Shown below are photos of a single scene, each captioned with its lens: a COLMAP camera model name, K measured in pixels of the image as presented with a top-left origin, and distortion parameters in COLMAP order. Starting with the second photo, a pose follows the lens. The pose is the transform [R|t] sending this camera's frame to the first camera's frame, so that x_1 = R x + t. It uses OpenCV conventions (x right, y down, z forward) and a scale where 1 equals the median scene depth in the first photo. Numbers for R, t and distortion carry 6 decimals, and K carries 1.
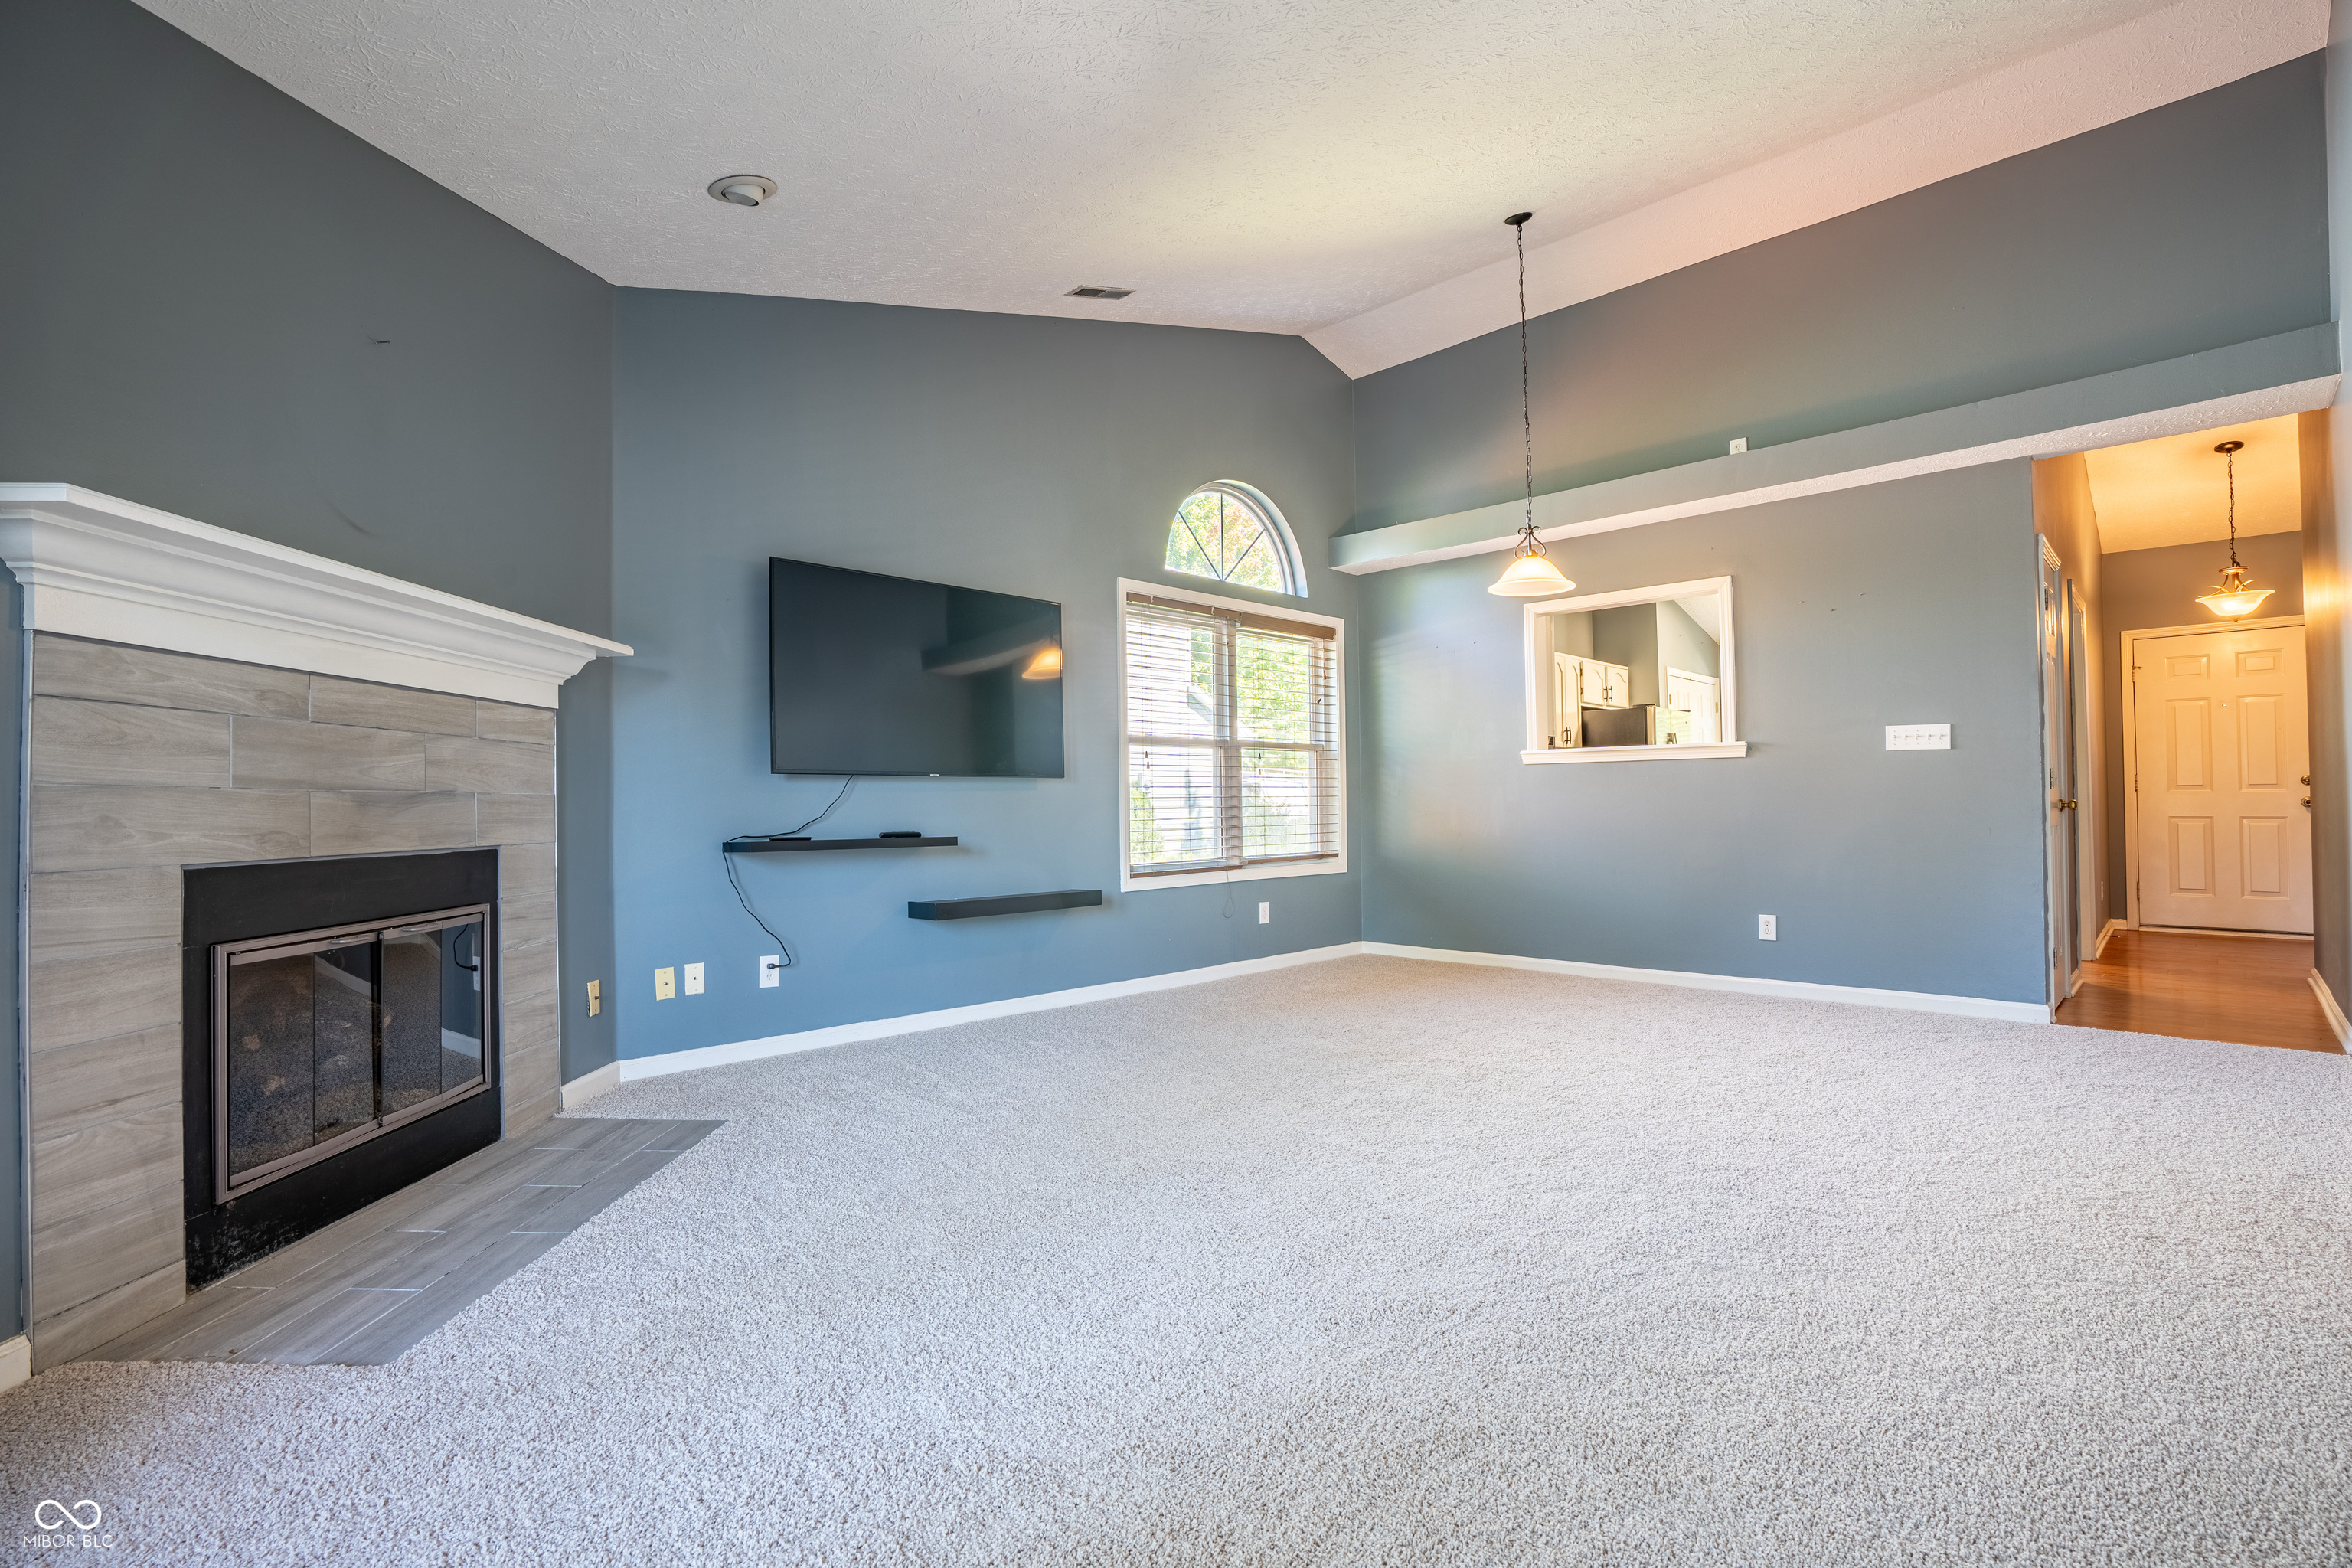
lens RADIAL K [[1080.1, 0, 1165.7], [0, 1080.1, 786.7], [0, 0, 1]] dist [-0.073869, 0.026728]
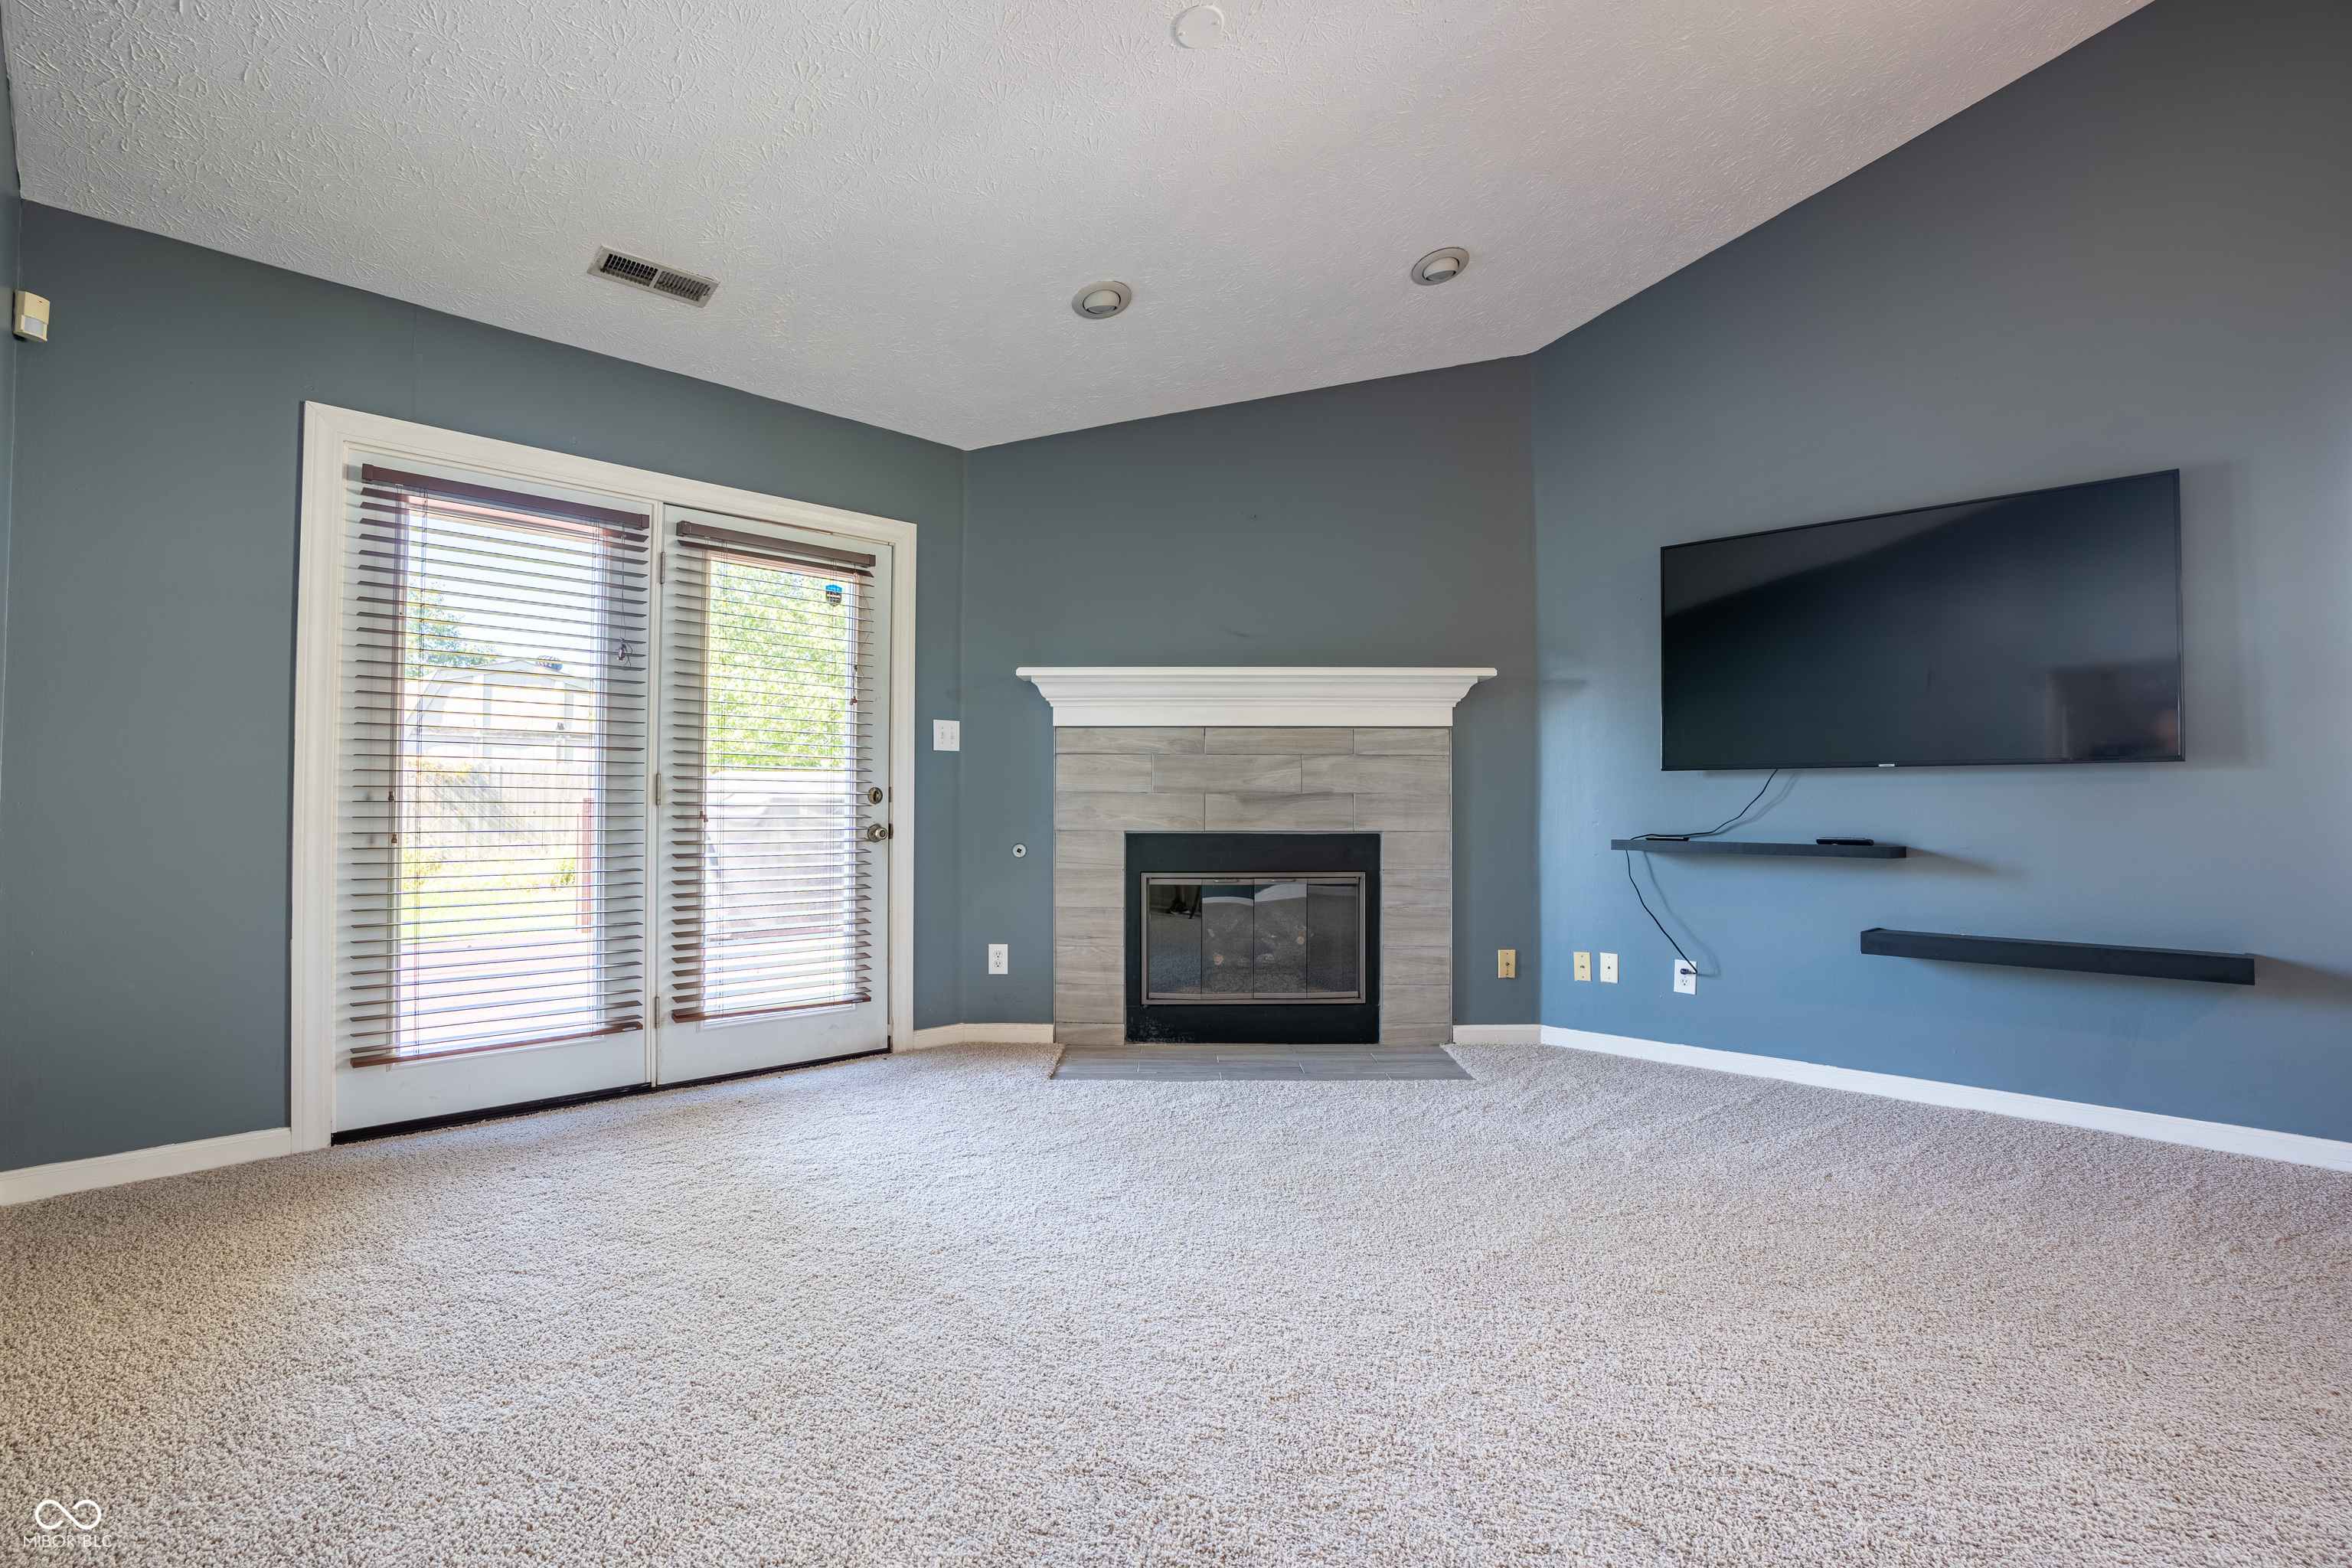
lens RADIAL K [[1080.1, 0, 1165.7], [0, 1080.1, 786.7], [0, 0, 1]] dist [-0.073869, 0.026728]
pose [[0.004687, -0.009601, -0.999943, 0.842072], [0.013257, 0.999867, -0.009539, 0.007627], [0.999901, -0.013212, 0.004814, 0.768109]]
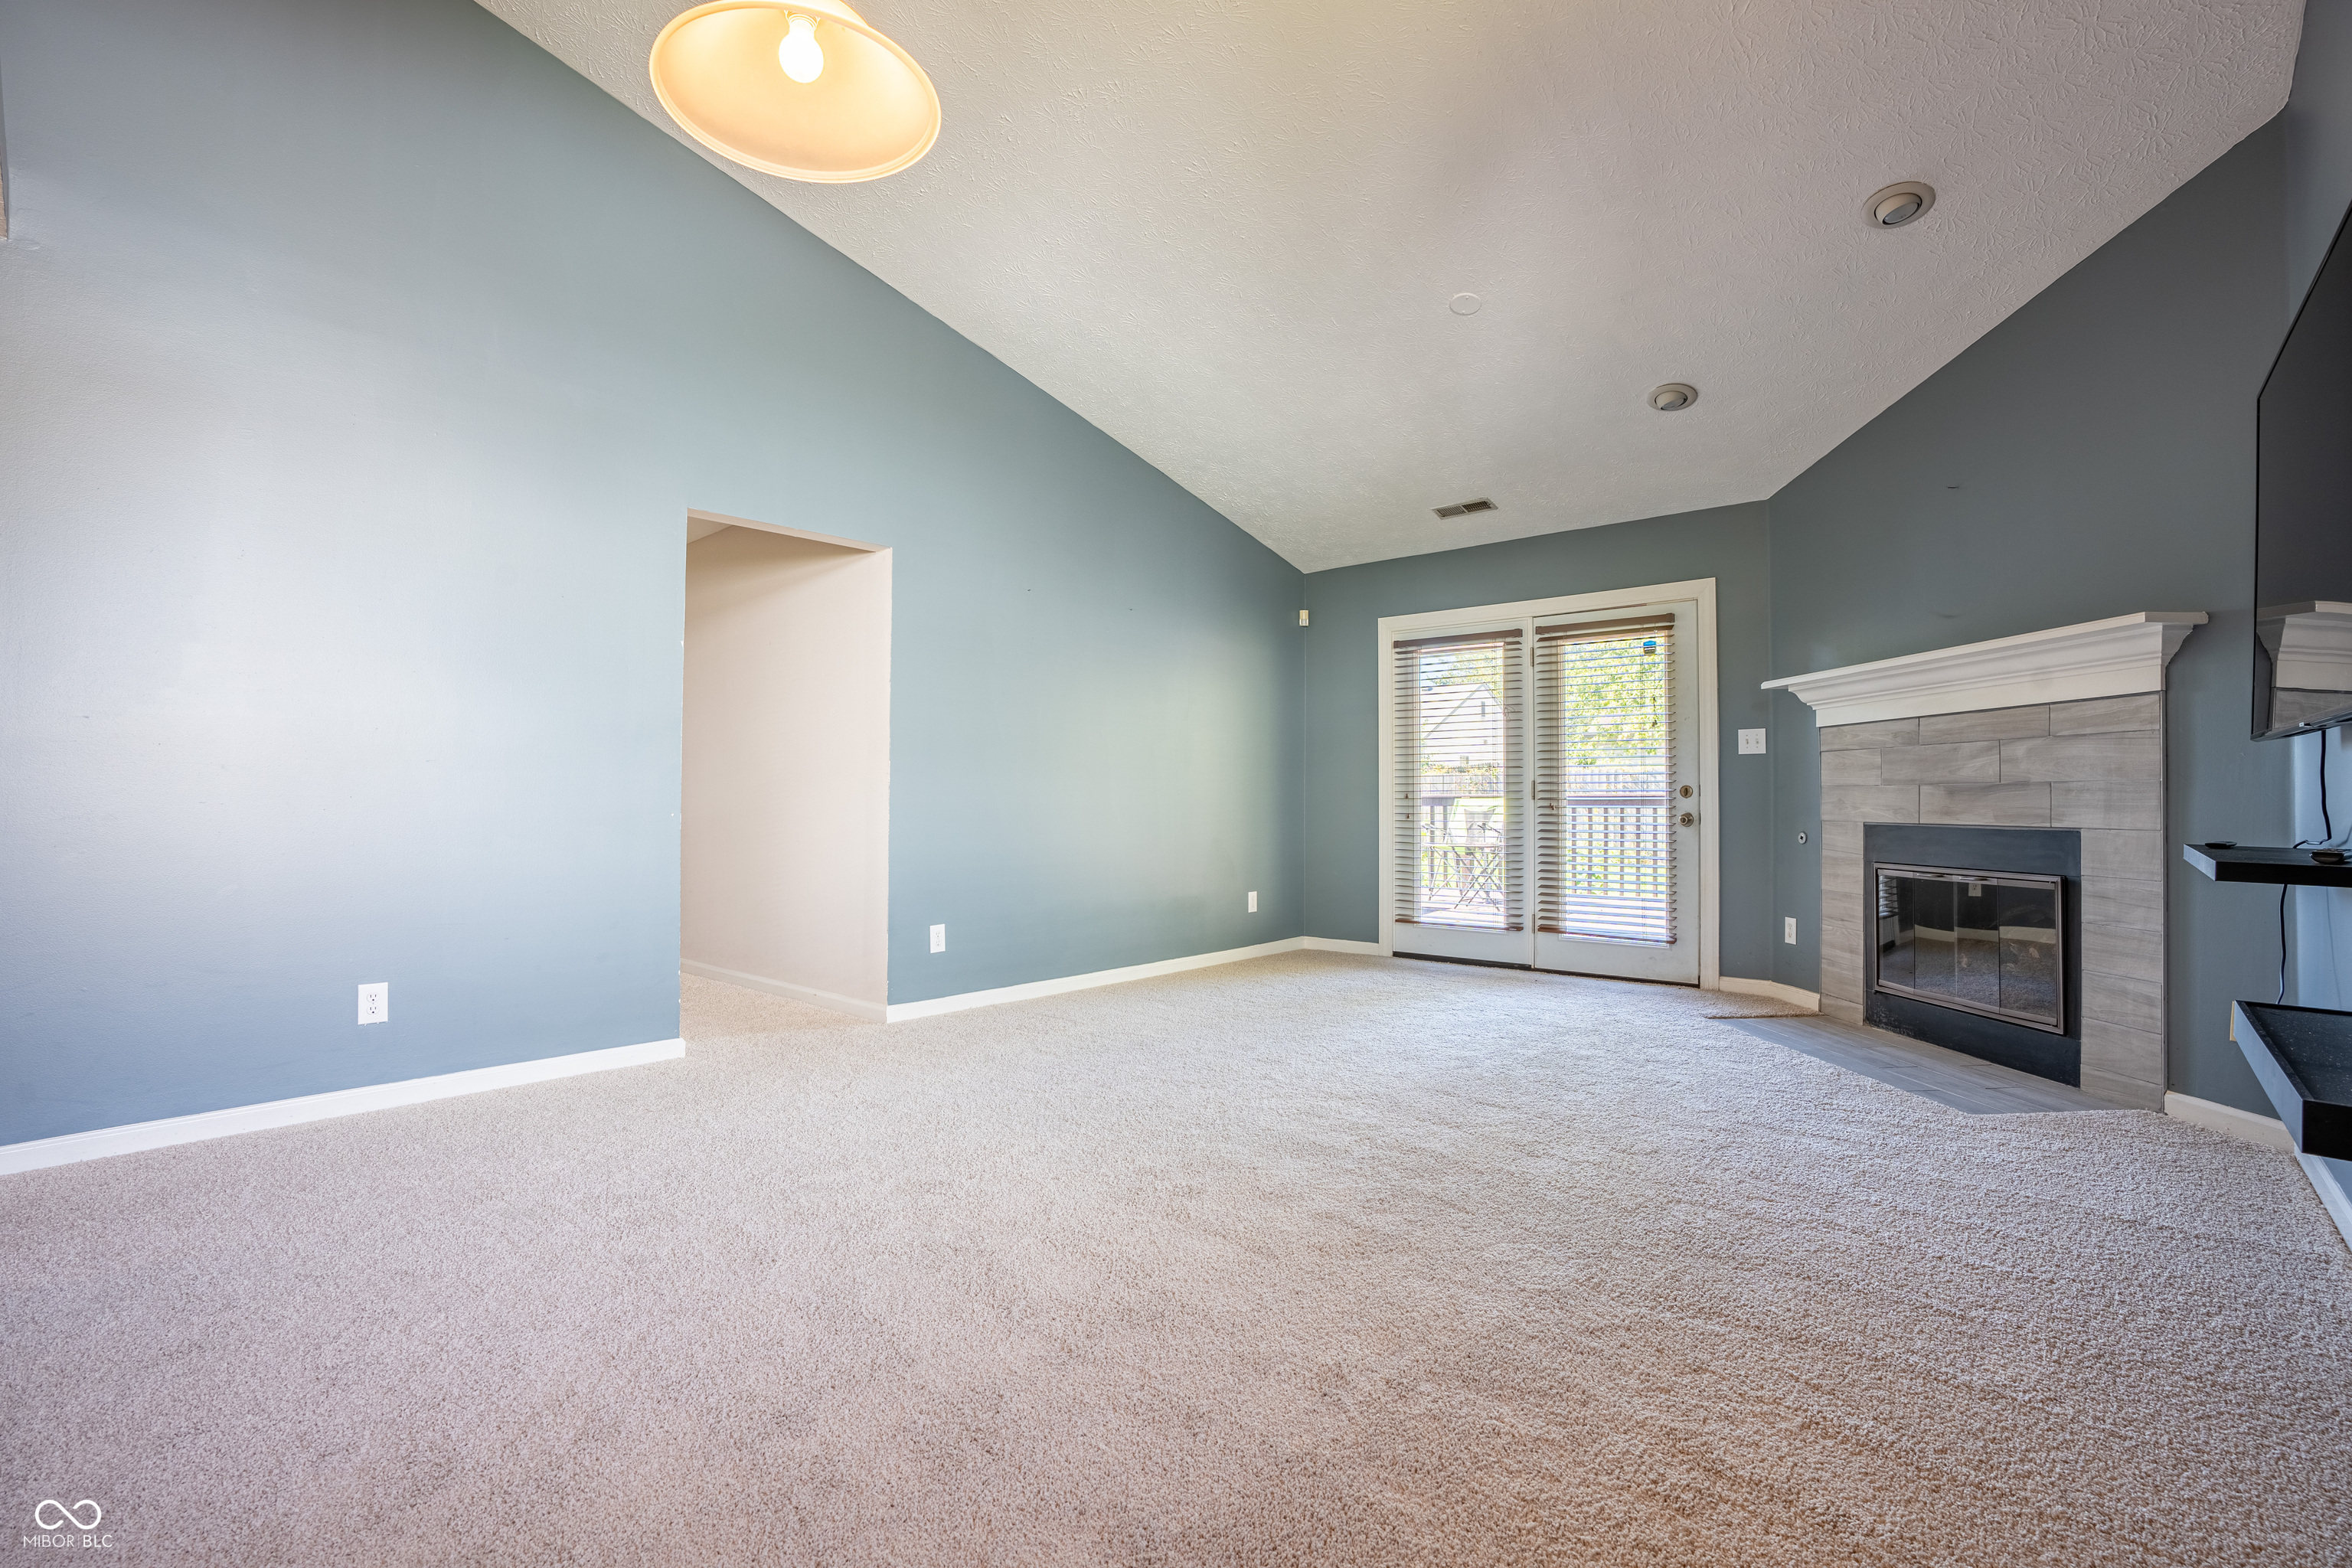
lens RADIAL K [[1080.1, 0, 1165.7], [0, 1080.1, 786.7], [0, 0, 1]] dist [-0.073869, 0.026728]
pose [[-0.998014, 0.008725, -0.062380, 0.446268], [0.010476, 0.999559, -0.027792, 0.034699], [0.062110, -0.028391, -0.997665, 2.209032]]
